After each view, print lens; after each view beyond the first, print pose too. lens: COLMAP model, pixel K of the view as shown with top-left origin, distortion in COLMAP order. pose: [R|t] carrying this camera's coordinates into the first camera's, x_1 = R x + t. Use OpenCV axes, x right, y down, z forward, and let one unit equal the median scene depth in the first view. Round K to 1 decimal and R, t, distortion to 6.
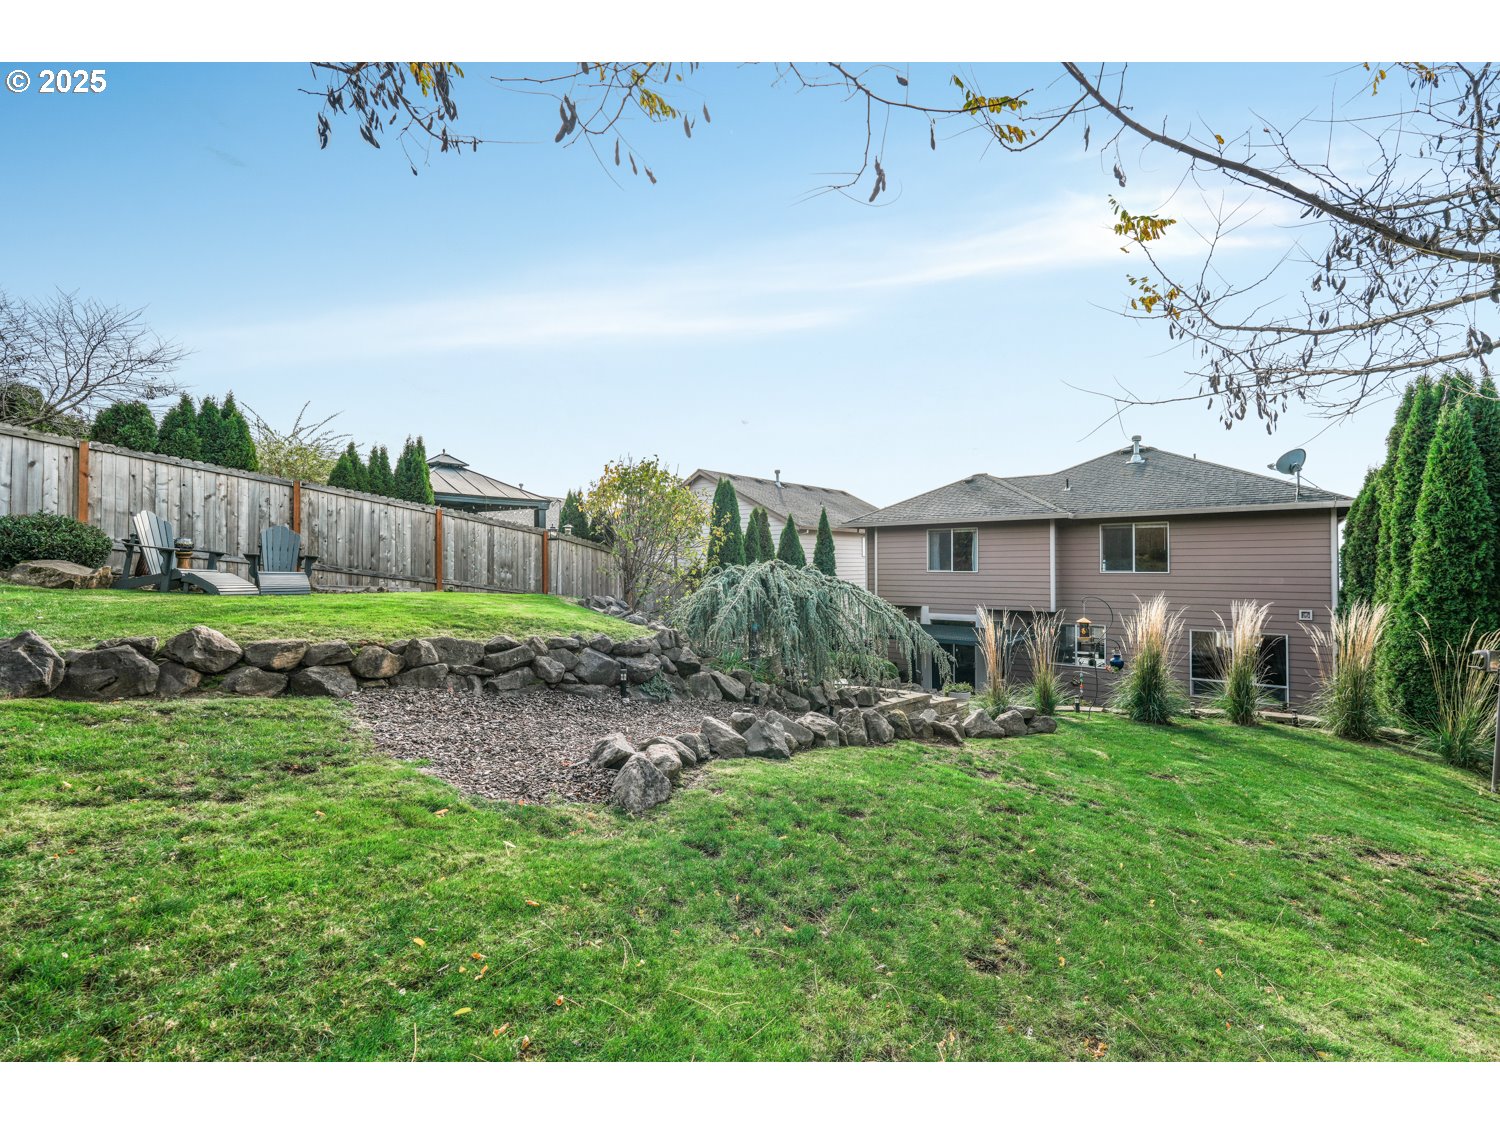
lens RADIAL K [[661.8, 0, 753.9], [0, 661.8, 561.4], [0, 0, 1]] dist [0.001317, 0.000371]
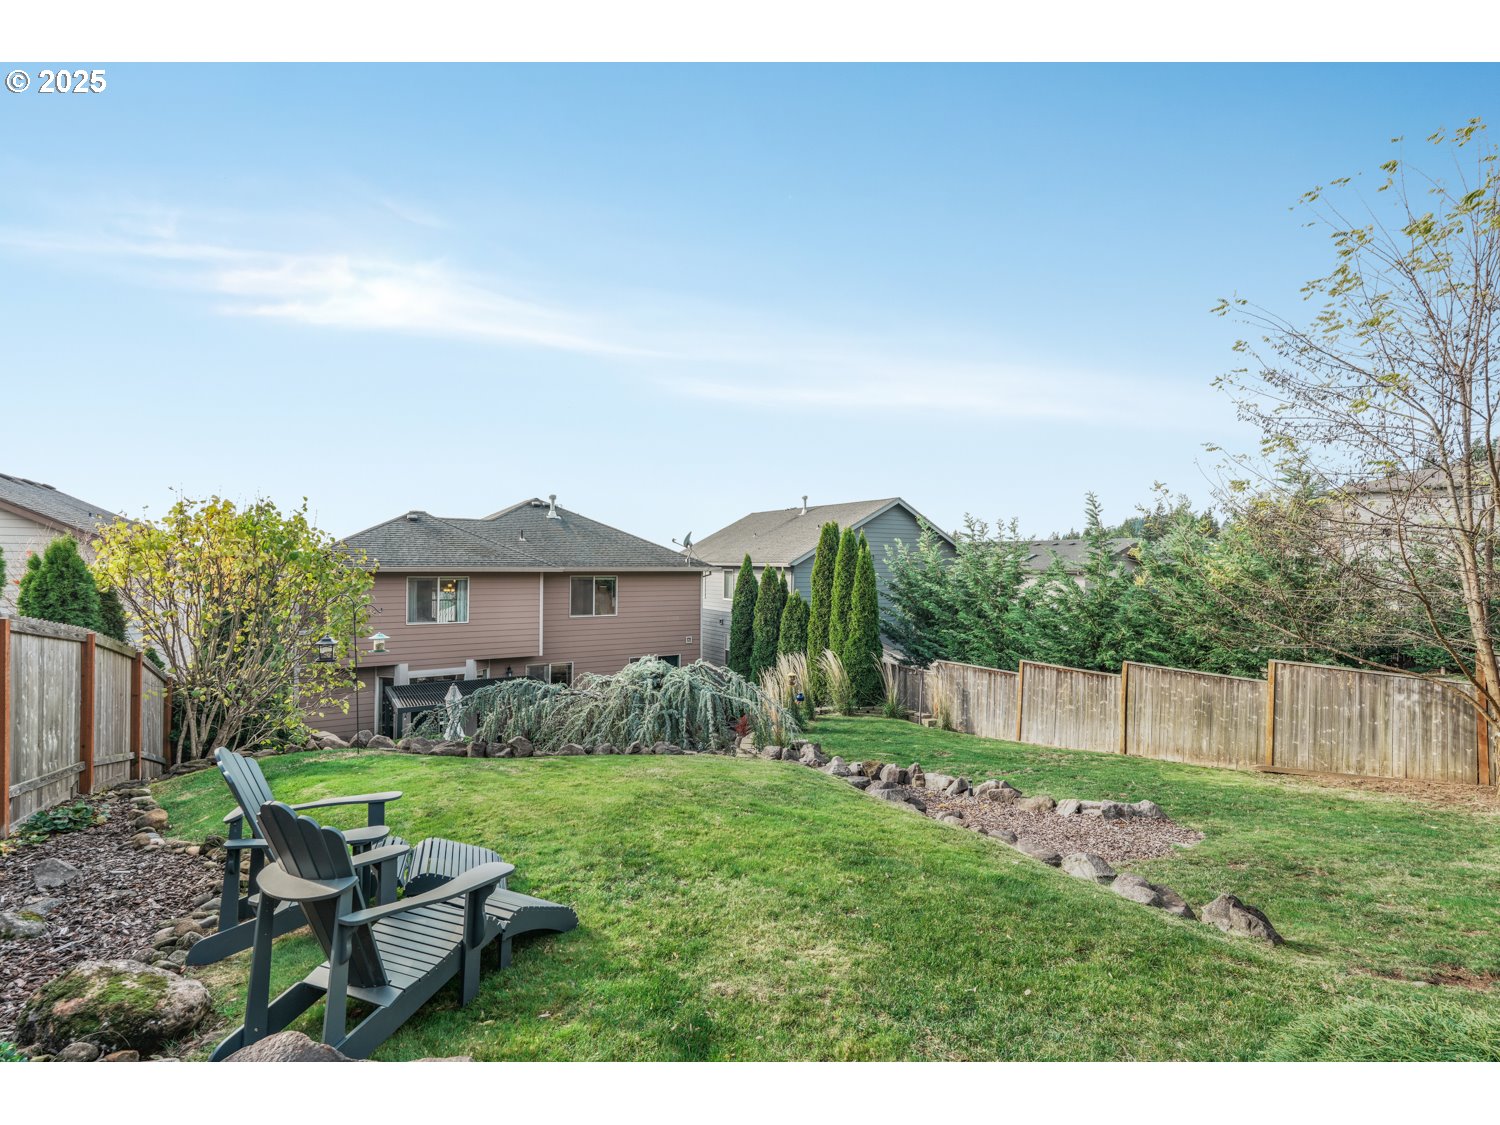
lens RADIAL K [[661.8, 0, 753.9], [0, 661.8, 561.4], [0, 0, 1]] dist [0.001317, 0.000371]
pose [[0.311127, 0.011870, 0.950294, -0.440190], [-0.015141, 0.999857, -0.007532, -0.070098], [-0.950248, -0.012045, 0.311263, 0.300384]]
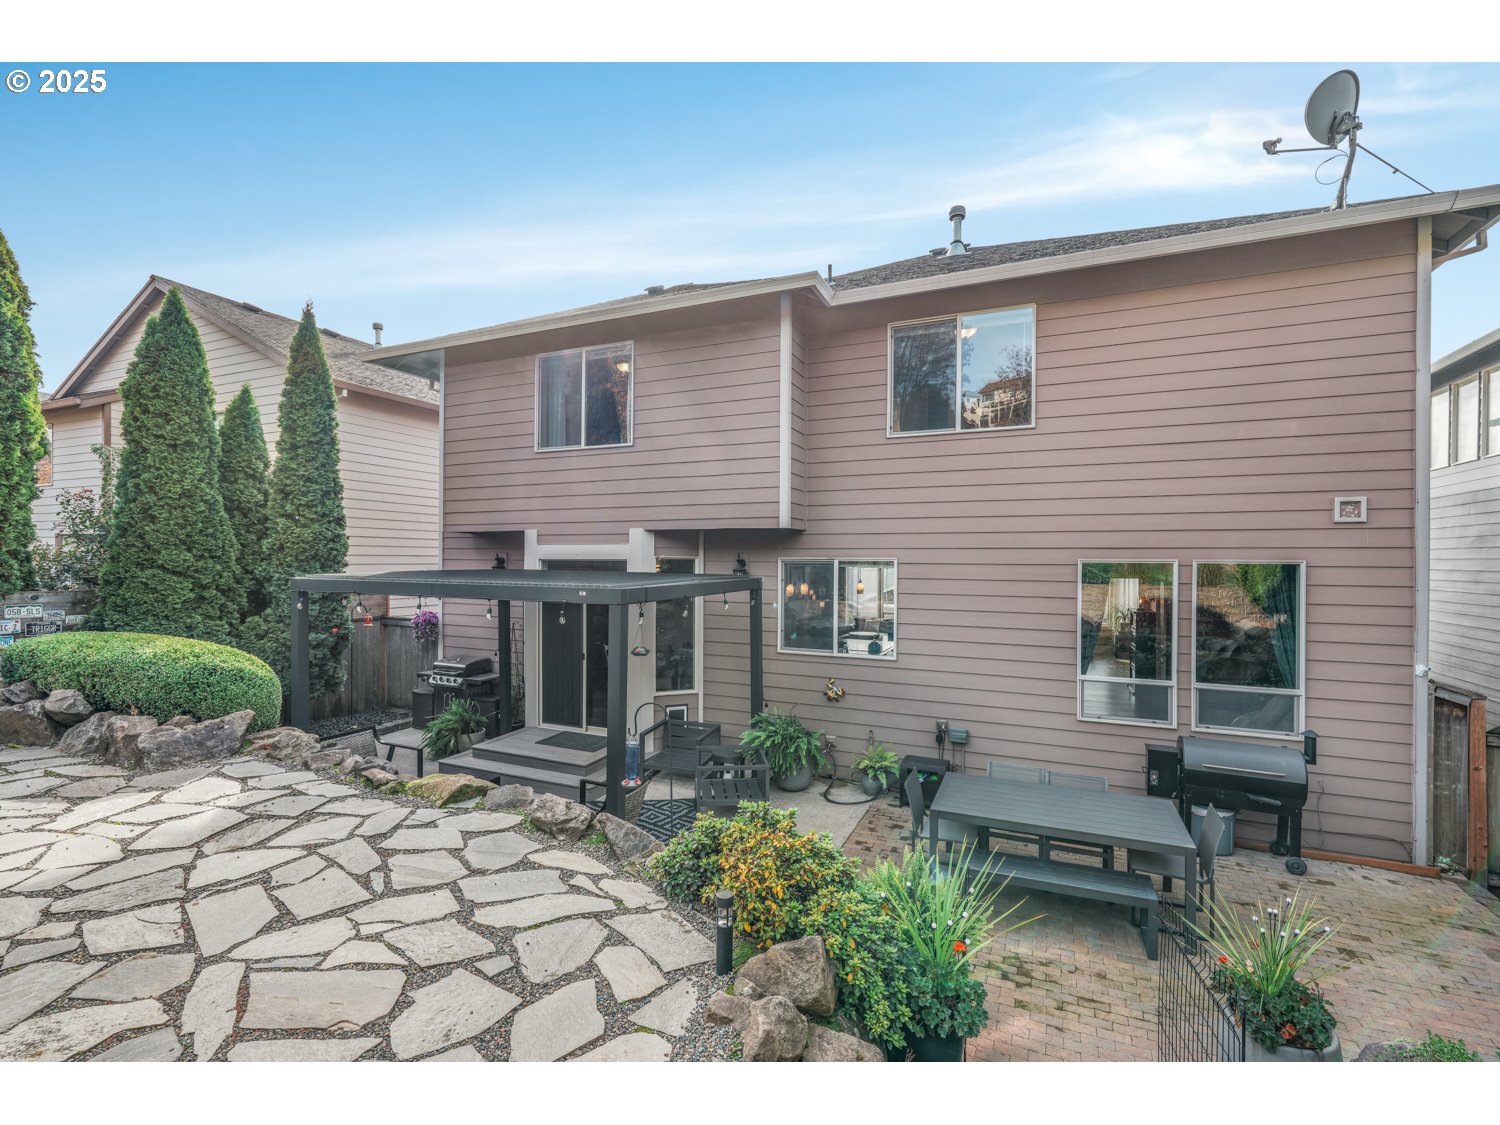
lens RADIAL K [[672.0, 0, 748.1], [0, 672.0, 566.3], [0, 0, 1]] dist [0.001552, -0.000056]
pose [[0.972572, 0.010224, 0.232378, 0.303717], [-0.010761, 0.999942, 0.001043, 0.092376], [-0.232354, -0.003515, 0.972625, 0.537514]]
